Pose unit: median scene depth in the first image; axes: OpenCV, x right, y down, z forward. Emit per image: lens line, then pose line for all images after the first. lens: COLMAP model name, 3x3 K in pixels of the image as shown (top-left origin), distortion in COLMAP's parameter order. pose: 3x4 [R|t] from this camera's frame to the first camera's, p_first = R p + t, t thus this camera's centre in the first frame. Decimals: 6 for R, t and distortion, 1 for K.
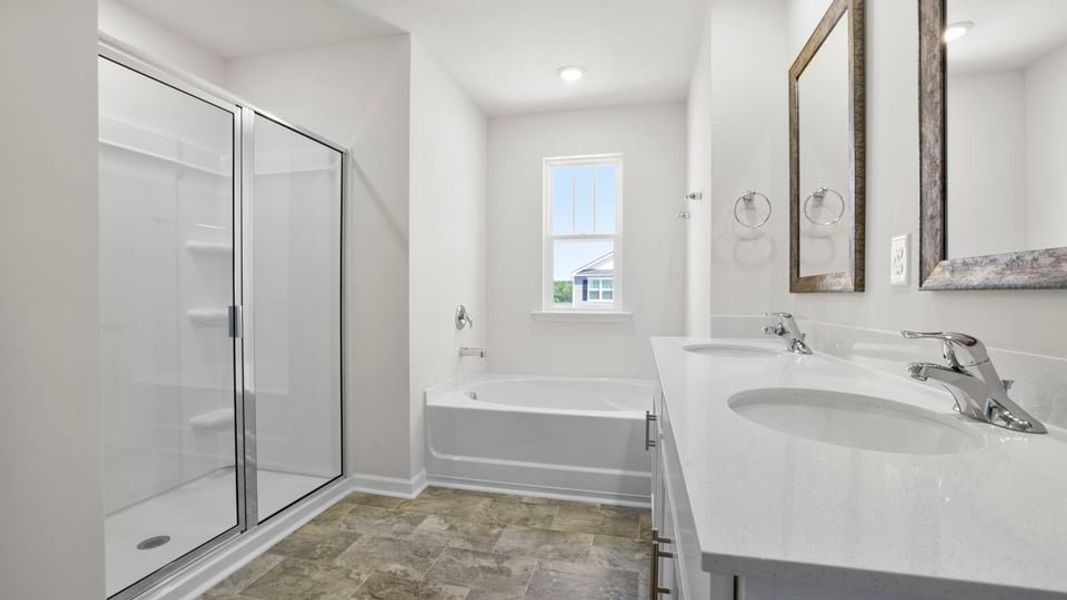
lens RADIAL K [[489.7, 0, 533.5], [0, 489.7, 300.0], [0, 0, 1]] dist [-0.004567, 0.000448]
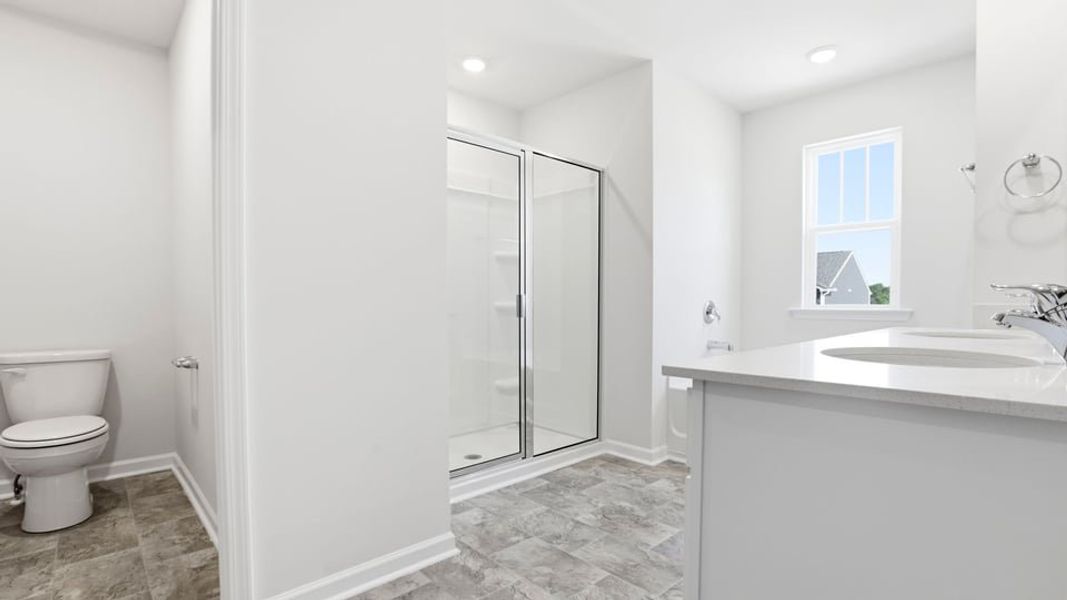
lens RADIAL K [[502.0, 0, 526.5], [0, 502.0, 309.4], [0, 0, 1]] dist [-0.002616, 0.000120]
pose [[0.840953, 0.011018, -0.540996, 0.155742], [-0.009087, 0.999939, 0.006240, 0.039926], [0.541031, -0.000331, 0.841002, -0.167176]]
